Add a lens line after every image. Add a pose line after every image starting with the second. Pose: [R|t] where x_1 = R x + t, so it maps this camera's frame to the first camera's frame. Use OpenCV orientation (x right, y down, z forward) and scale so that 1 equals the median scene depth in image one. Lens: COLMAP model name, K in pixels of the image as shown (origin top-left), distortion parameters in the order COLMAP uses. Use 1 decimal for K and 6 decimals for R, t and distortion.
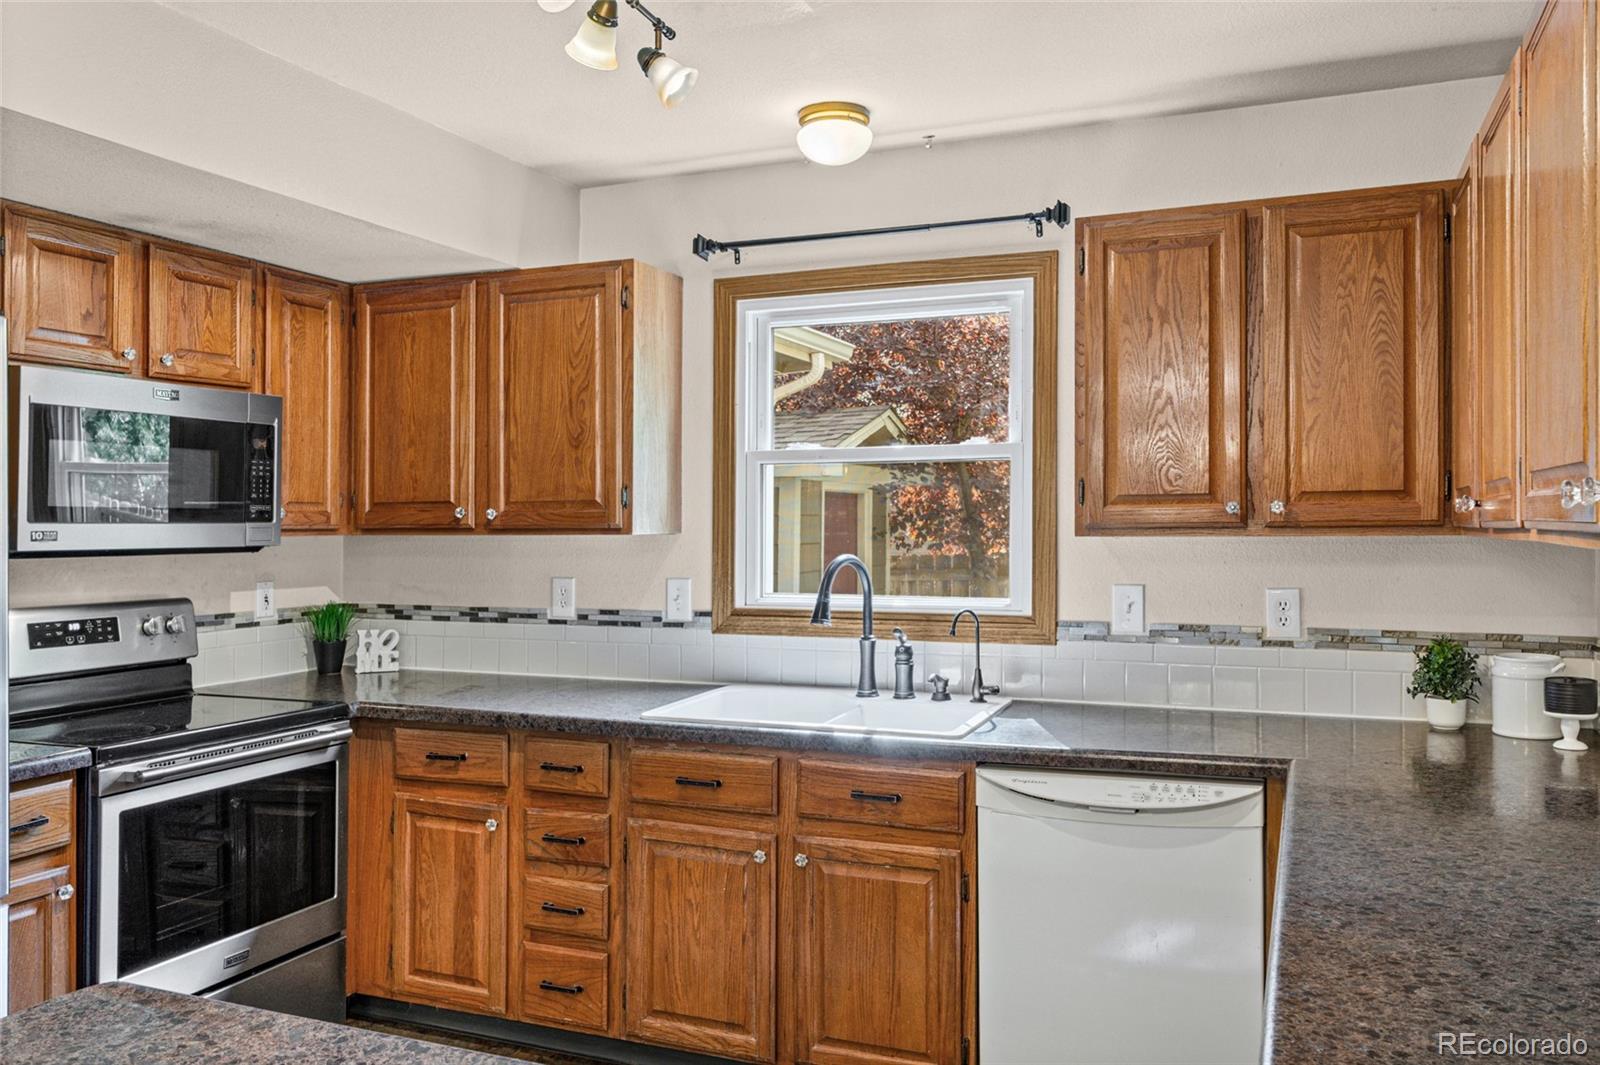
lens RADIAL K [[1225.3, 0, 804.4], [0, 1225.3, 502.0], [0, 0, 1]] dist [-0.013344, 0.011143]
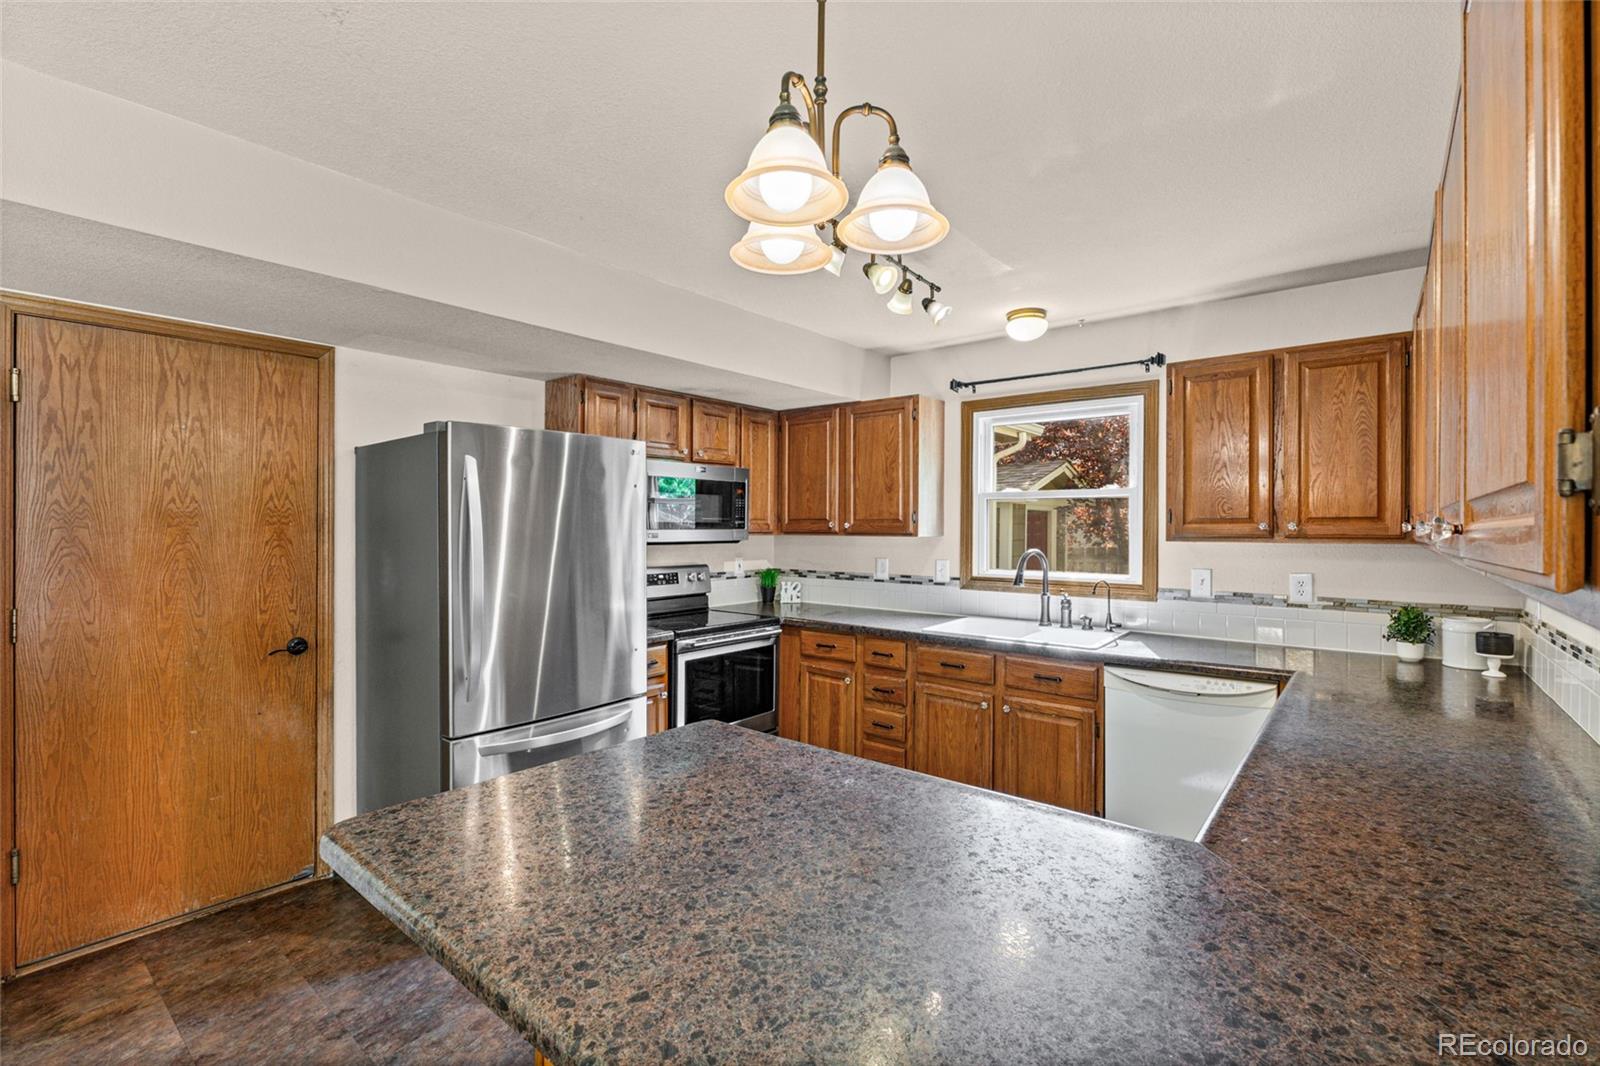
lens RADIAL K [[701.6, 0, 805.3], [0, 701.6, 516.0], [0, 0, 1]] dist [-0.013650, 0.000582]
pose [[0.956662, 0.002721, -0.291187, 0.013006], [-0.001566, 0.999990, 0.004201, -0.011757], [0.291195, -0.003563, 0.956657, -0.124121]]
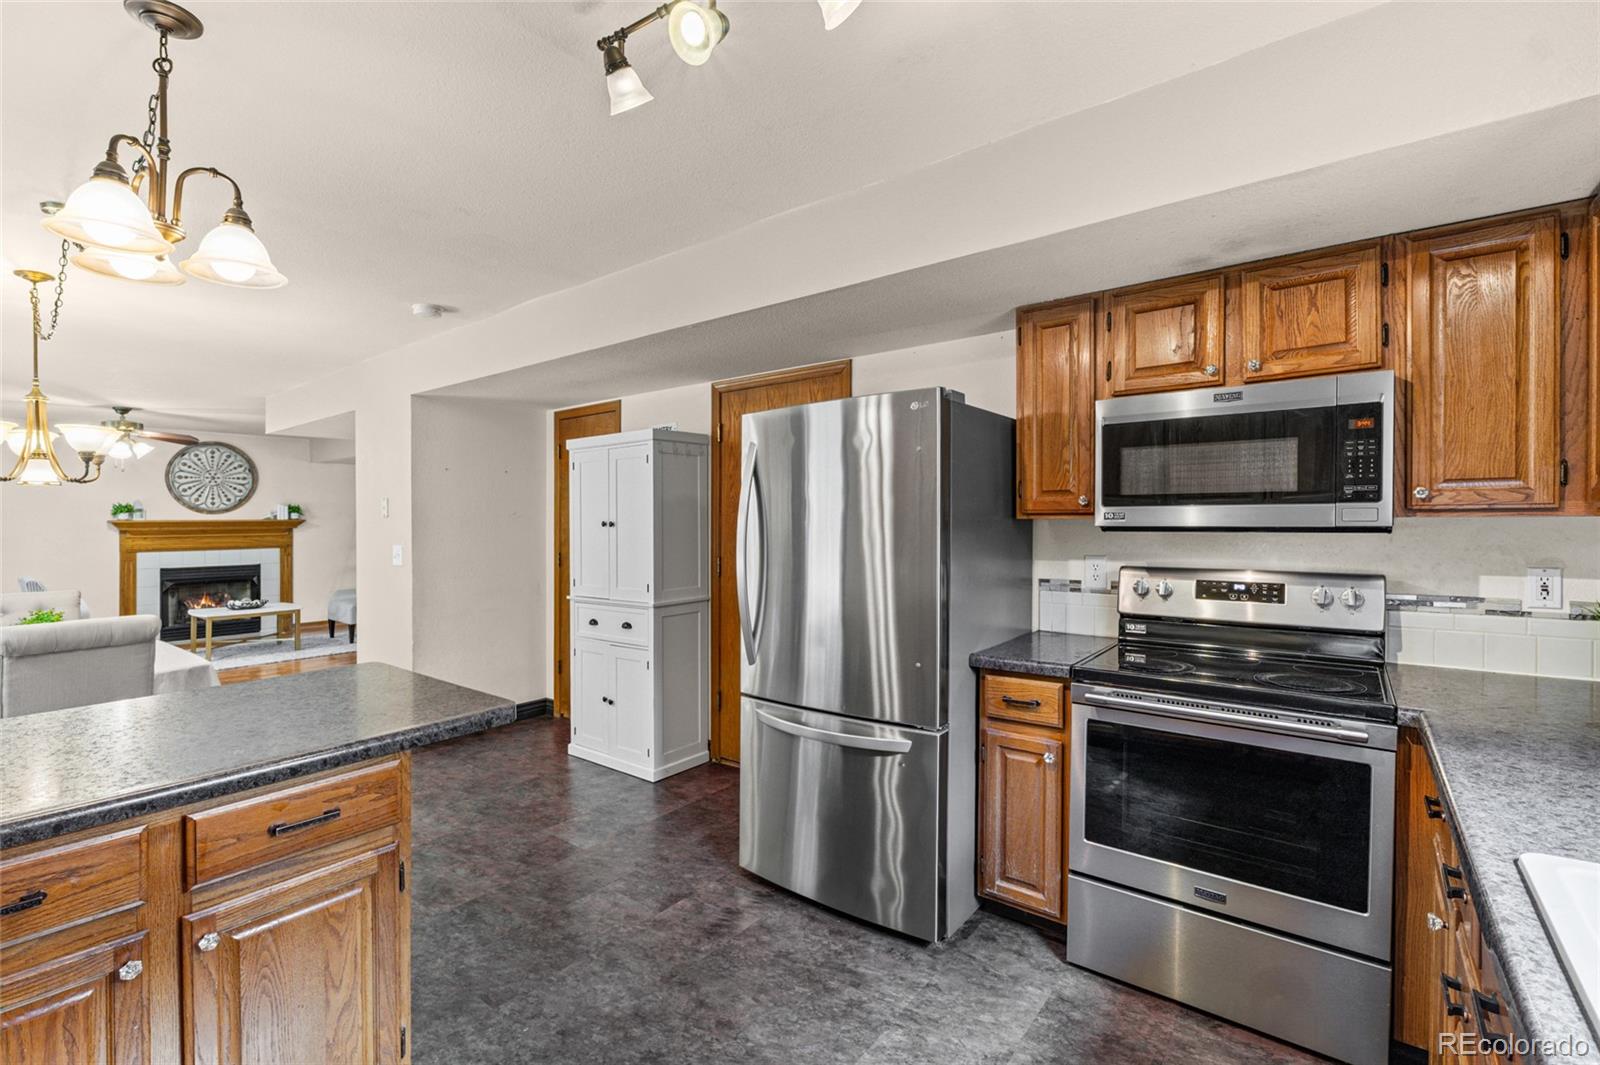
lens RADIAL K [[701.6, 0, 800.3], [0, 701.6, 510.2], [0, 0, 1]] dist [-0.013650, 0.000582]
pose [[-0.266014, -0.005476, -0.963953, 0.234247], [0.026460, 0.999566, -0.012980, 0.018993], [0.963606, -0.028959, -0.265754, 0.760992]]
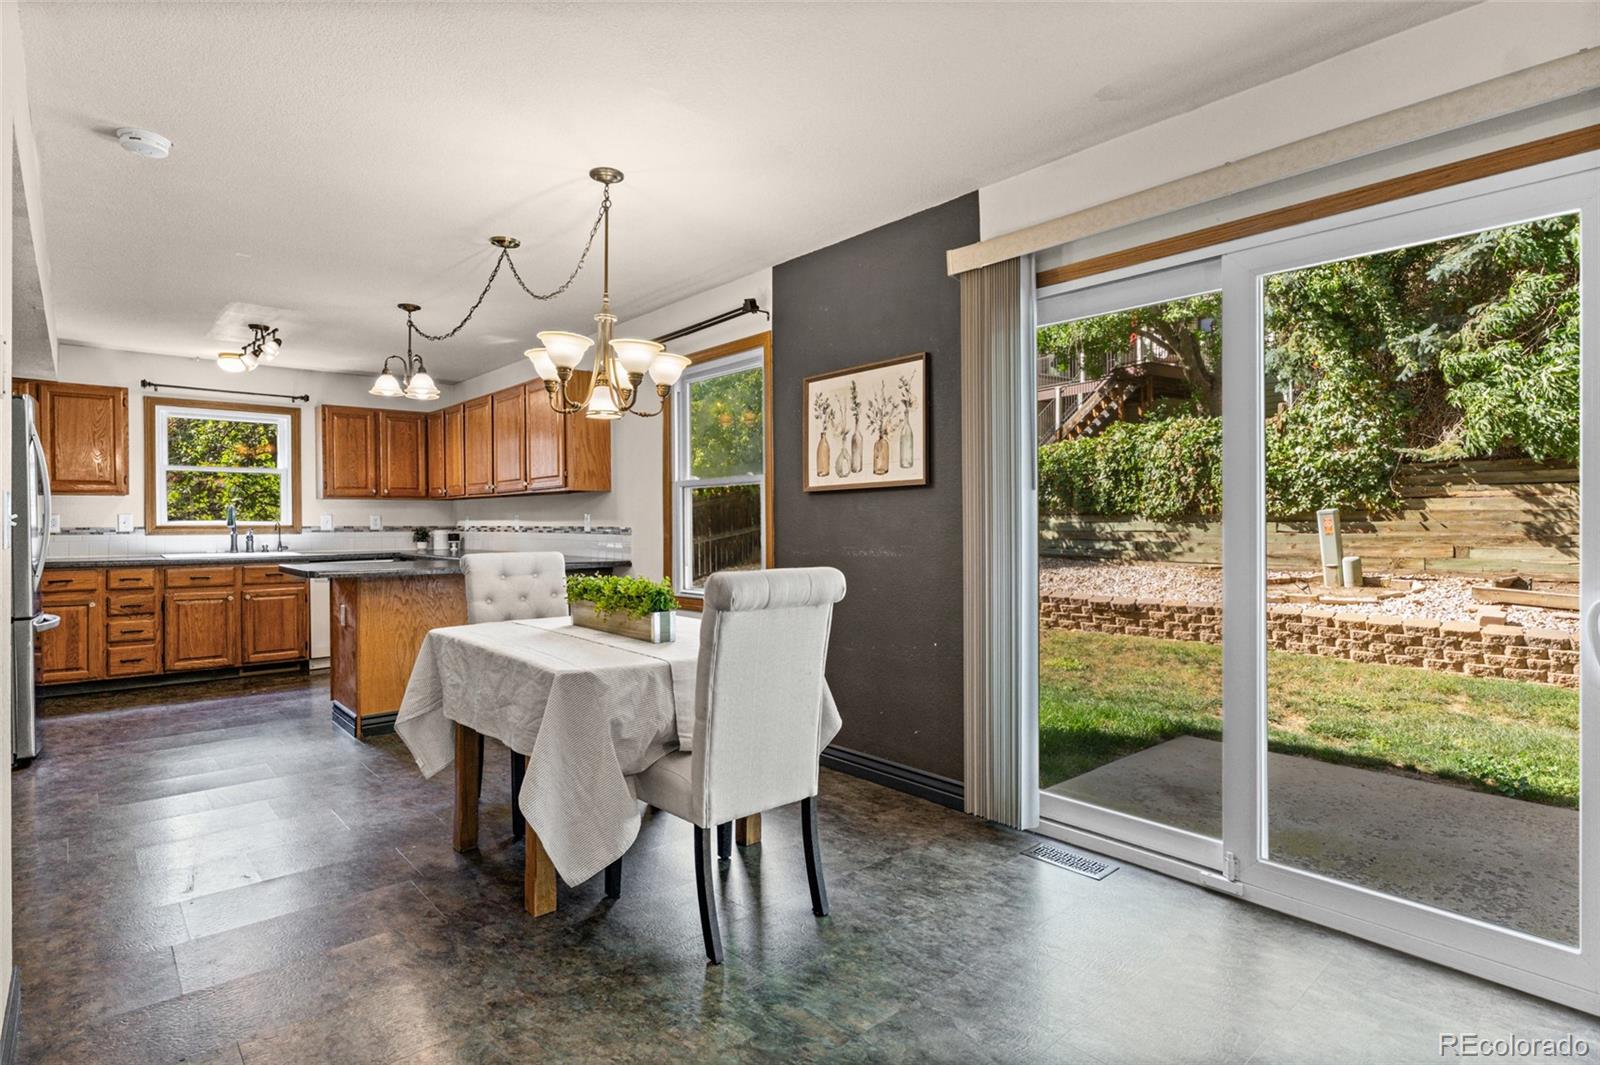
lens RADIAL K [[806.8, 0, 796.5], [0, 806.8, 544.6], [0, 0, 1]] dist [-0.000149, -0.004031]
pose [[0.444309, -0.022481, 0.895591, -1.123119], [-0.013461, 0.999405, 0.031765, 0.062895], [-0.895772, -0.026169, 0.443742, -1.092400]]
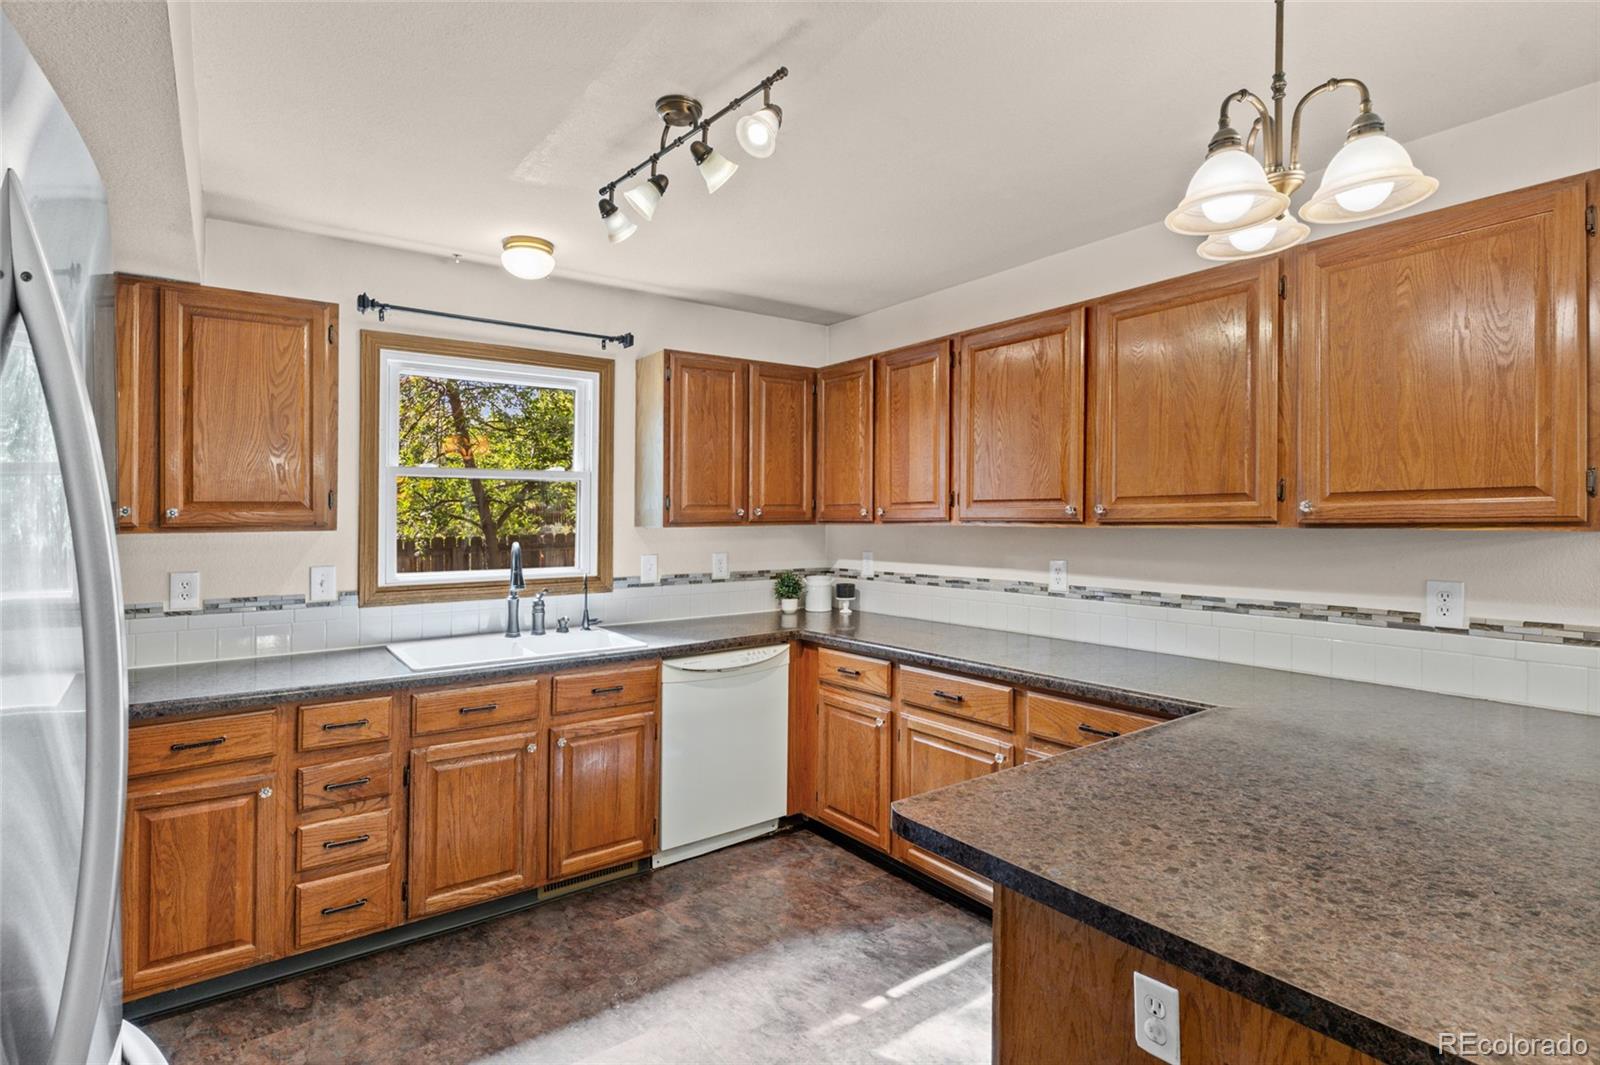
lens RADIAL K [[776.5, 0, 779.7], [0, 776.5, 521.9], [0, 0, 1]] dist [-0.003495, -0.000709]
pose [[0.540568, -0.004130, 0.841290, -0.599536], [-0.010702, 0.999873, 0.011784, 0.004396], [-0.841233, -0.015373, 0.540455, 0.230276]]
